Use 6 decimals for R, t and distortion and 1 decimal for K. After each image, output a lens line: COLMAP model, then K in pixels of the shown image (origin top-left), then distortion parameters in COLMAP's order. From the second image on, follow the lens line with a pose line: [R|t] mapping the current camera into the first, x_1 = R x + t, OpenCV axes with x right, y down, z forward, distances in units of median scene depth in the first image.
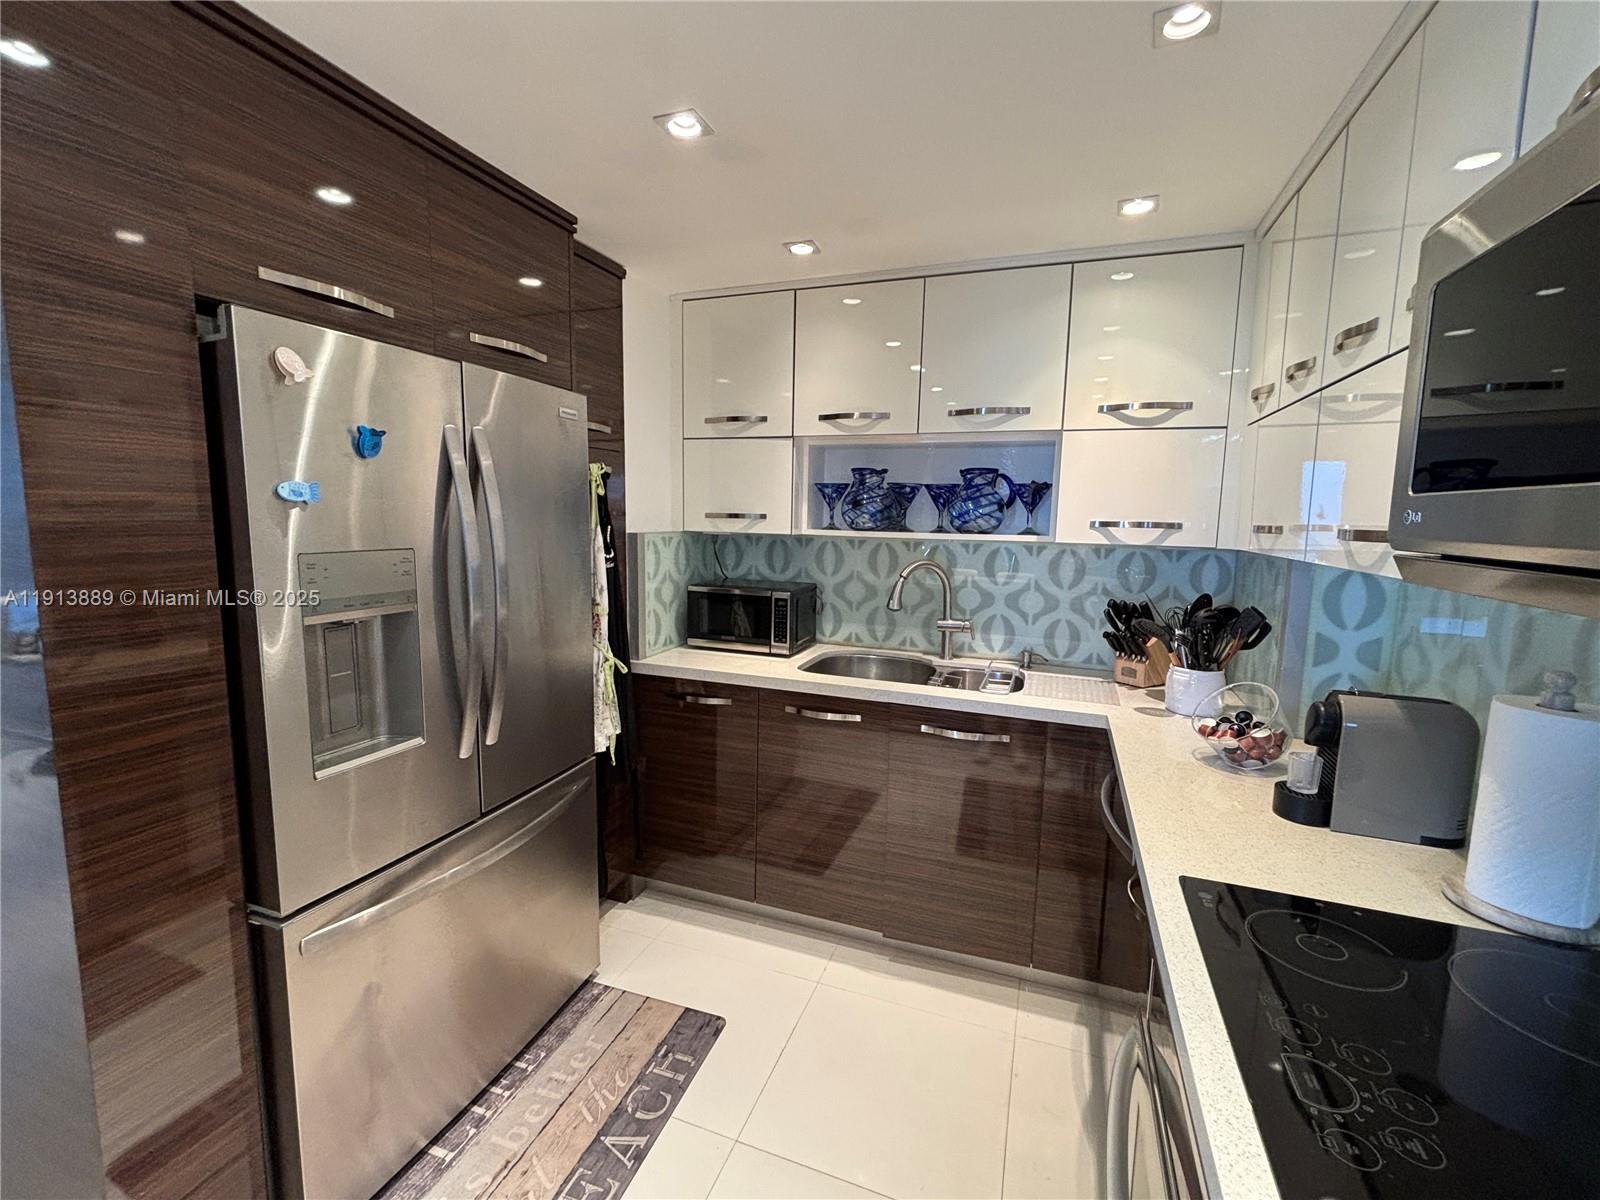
lens RADIAL K [[690.9, 0, 797.9], [0, 690.9, 598.5], [0, 0, 1]] dist [0.006844, -0.000605]
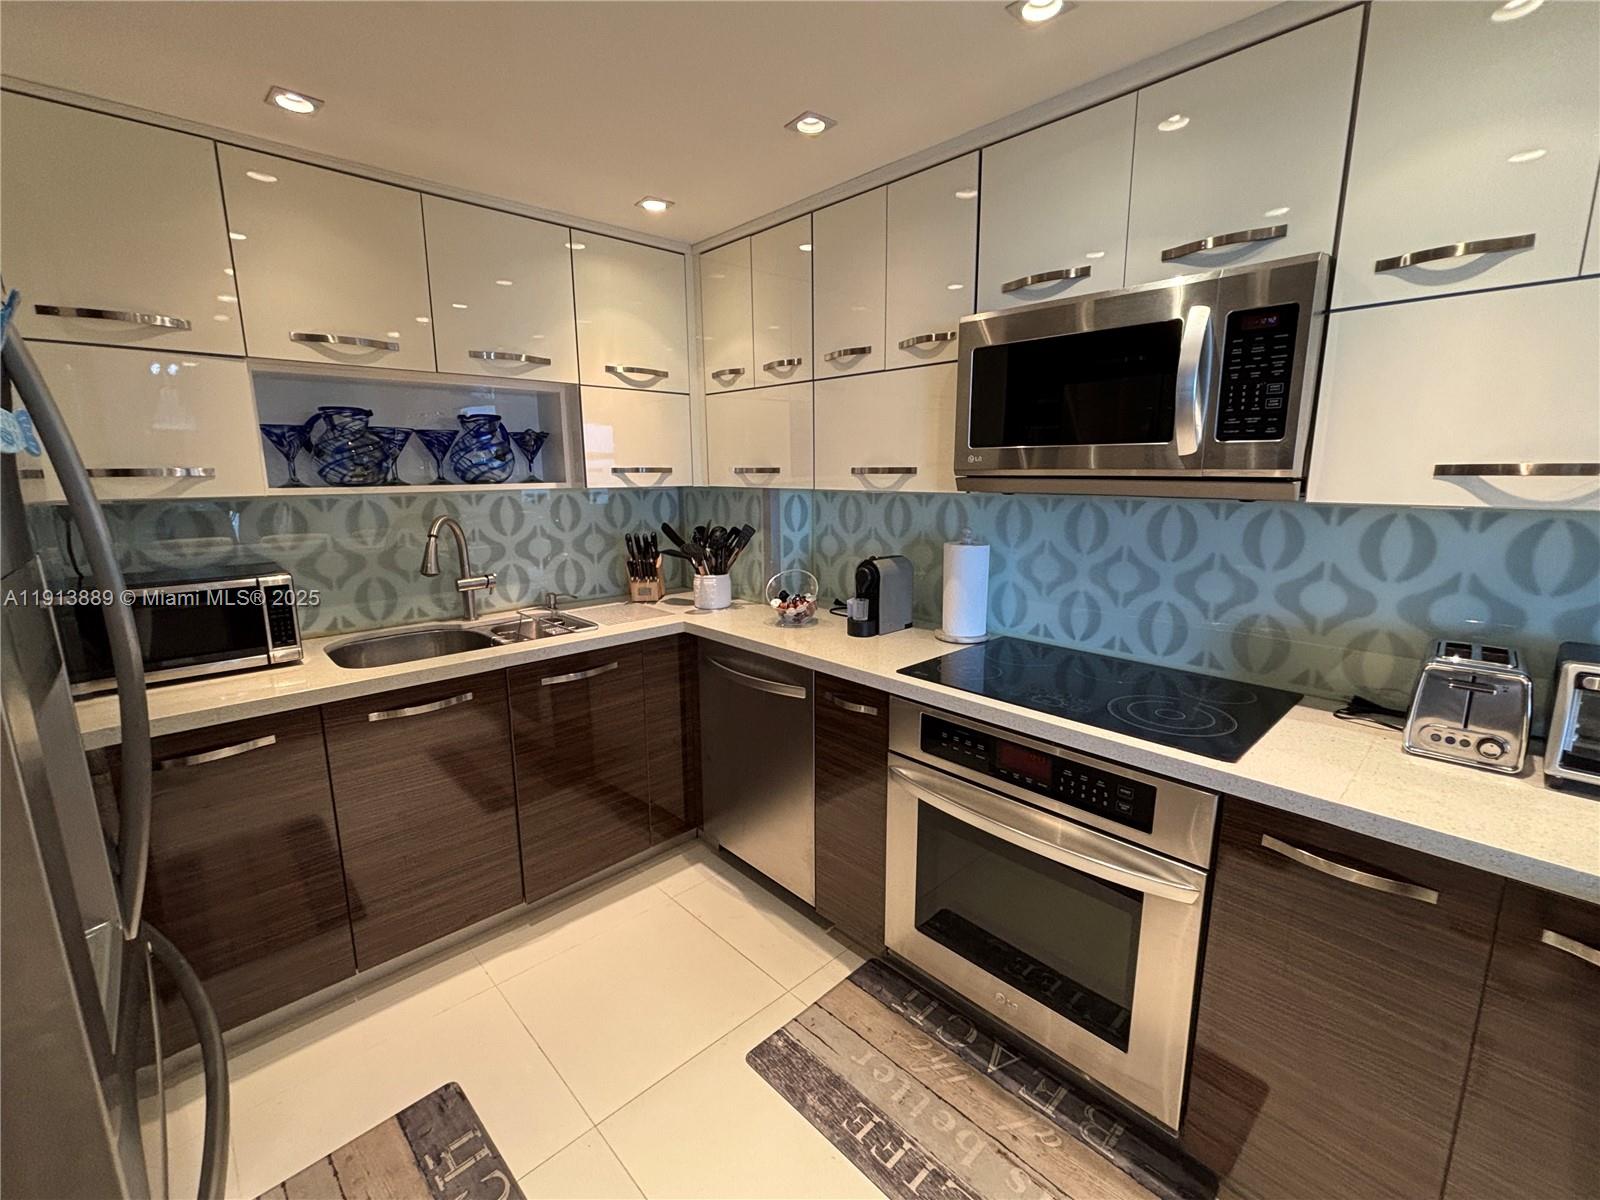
lens RADIAL K [[690.9, 0, 797.9], [0, 690.9, 598.5], [0, 0, 1]] dist [0.006844, -0.000605]
pose [[0.441142, -0.189787, 0.877140, -0.427368], [0.122998, 0.980946, 0.150388, -0.029009], [-0.888969, 0.041544, 0.456080, 0.180275]]
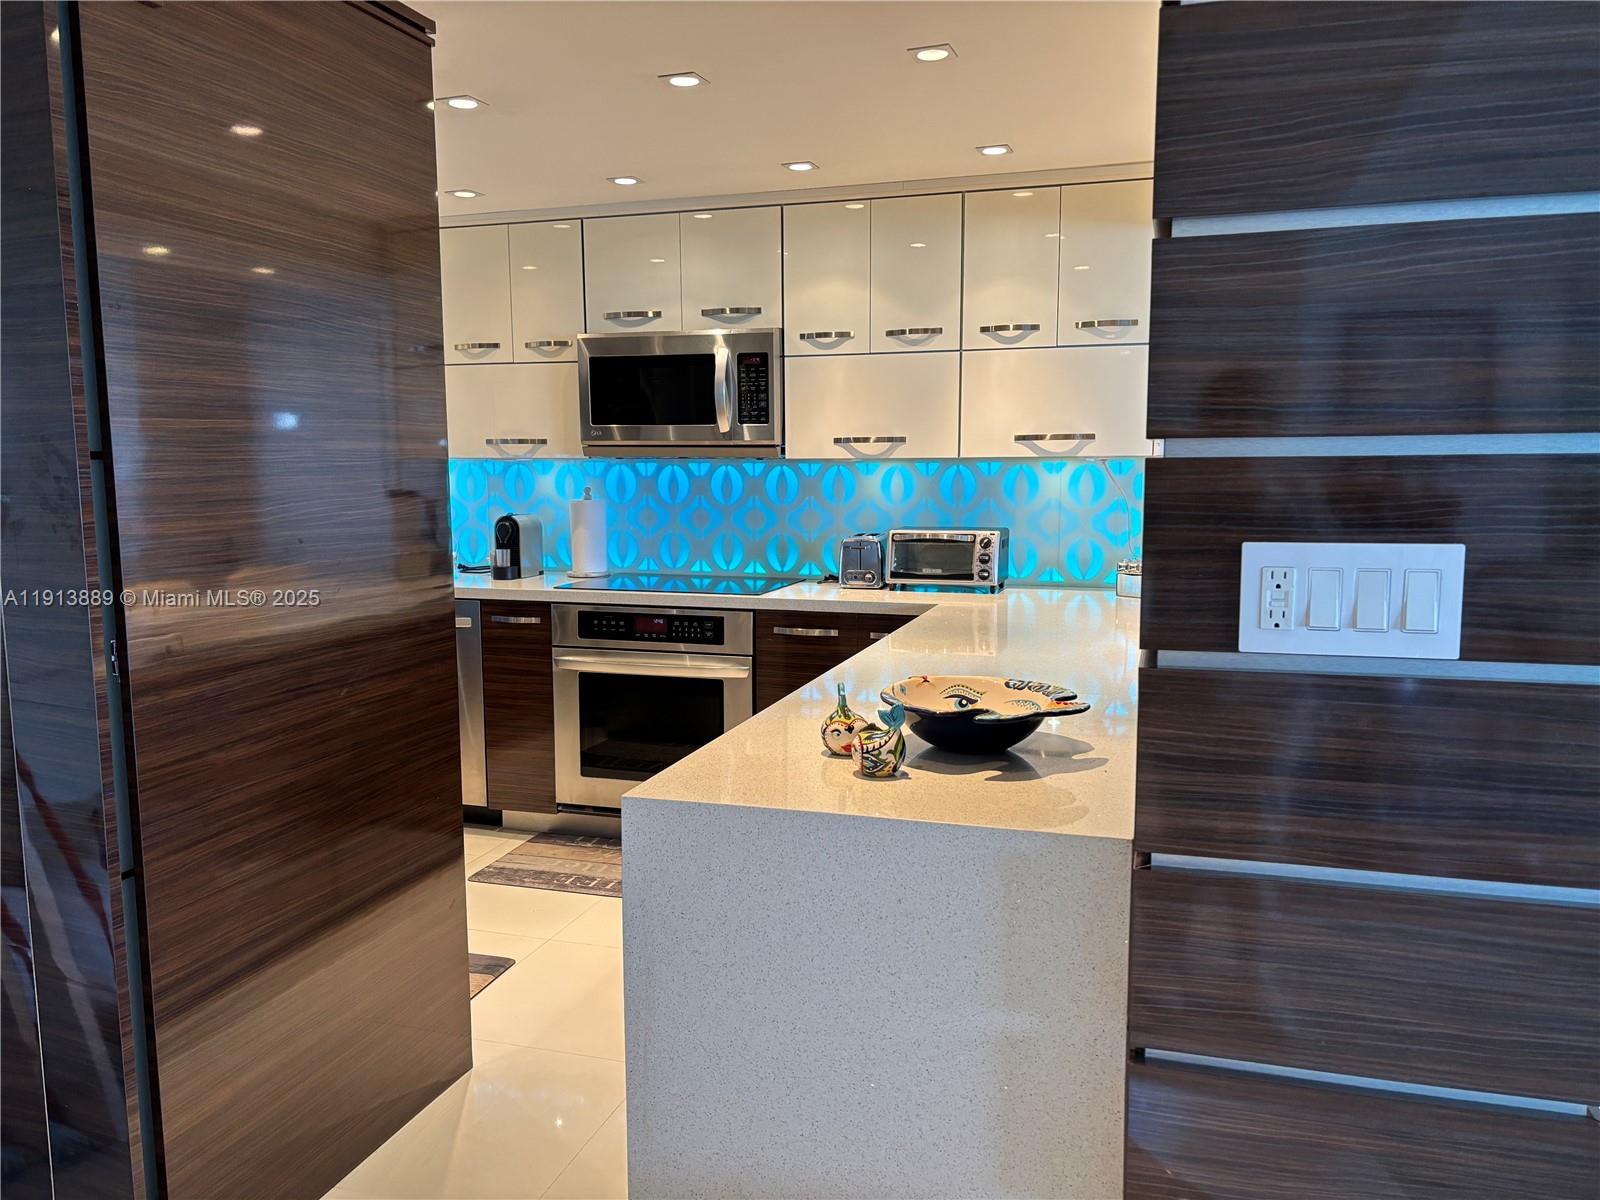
lens RADIAL K [[1214.7, 0, 800.0], [0, 1214.7, 600.0], [0, 0, 1]] dist [0.104407, -0.141627]
pose [[-0.042647, -0.144339, 0.988609, -1.495002], [0.125497, 0.980898, 0.148627, -0.028543], [-0.991177, 0.130406, -0.023718, 0.117581]]
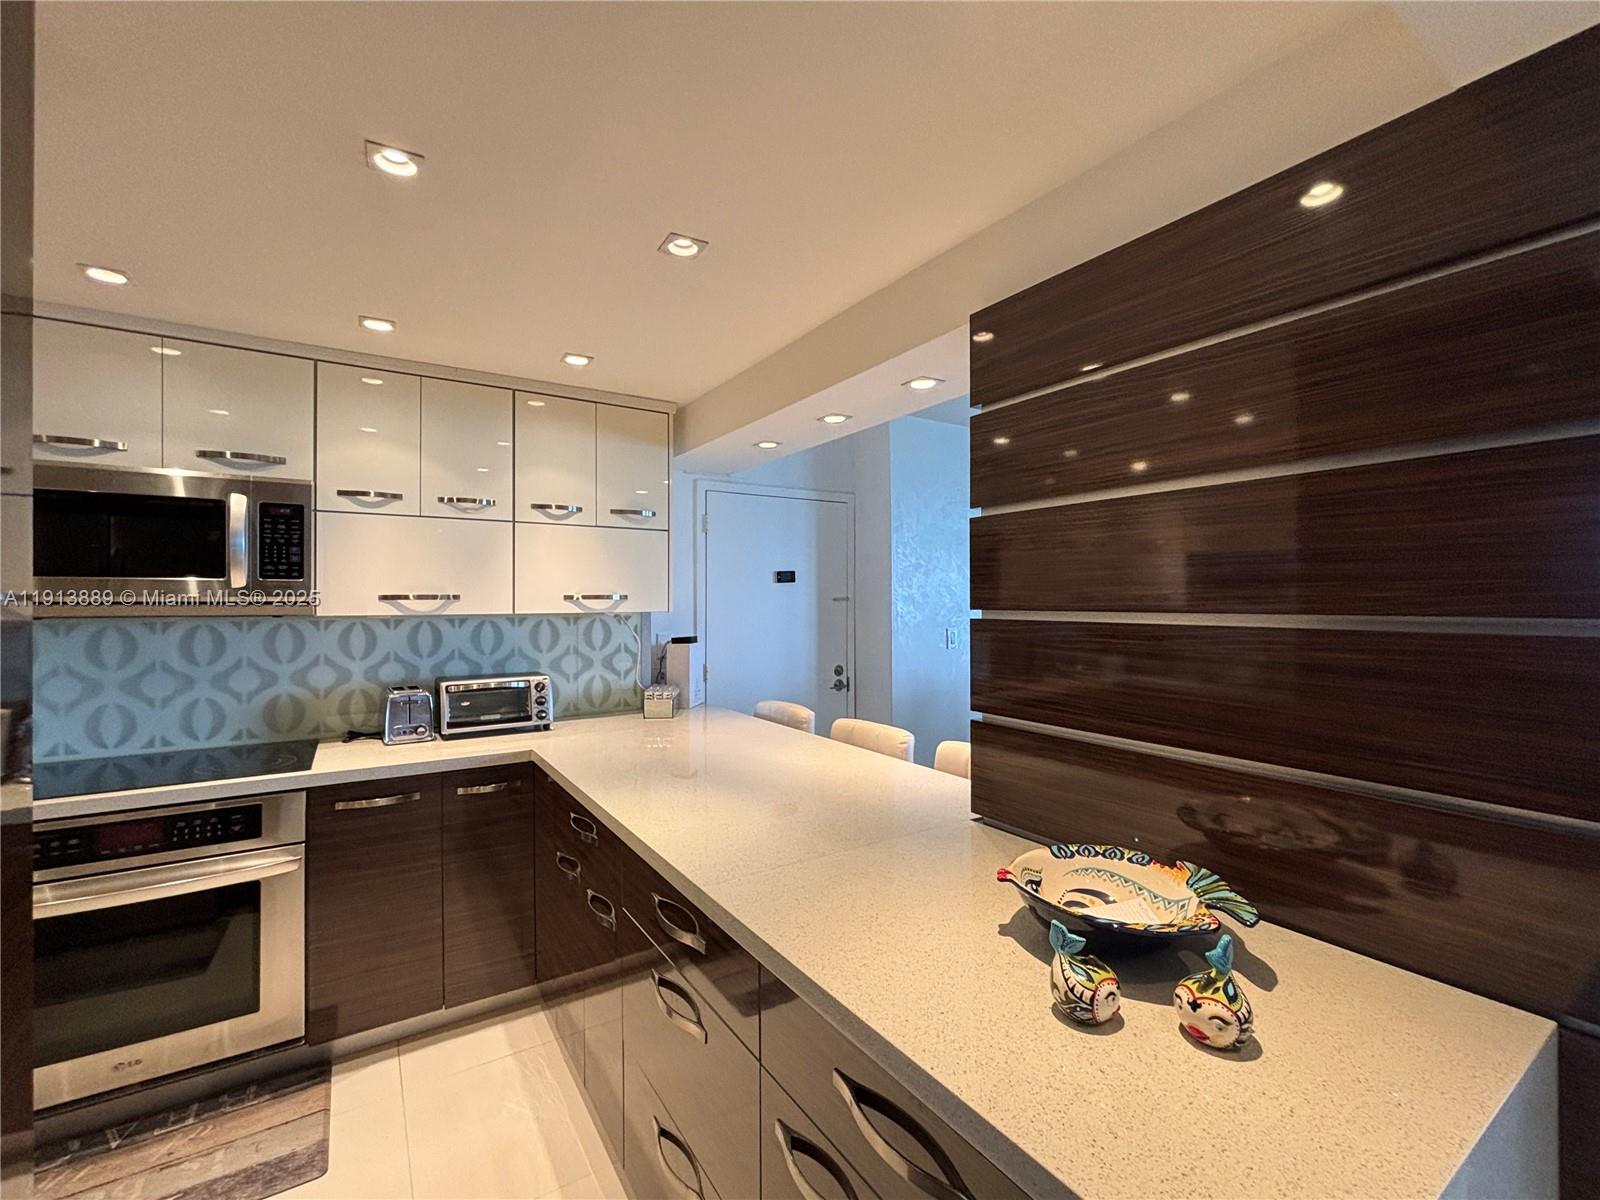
lens RADIAL K [[672.0, 0, 787.7], [0, 672.0, 602.3], [0, 0, 1]] dist [-0.000652, 0.000002]
pose [[-0.795389, -0.019237, 0.605794, -0.810161], [0.060286, 0.992029, 0.110655, -0.051823], [-0.603094, 0.124534, -0.787889, 0.396753]]
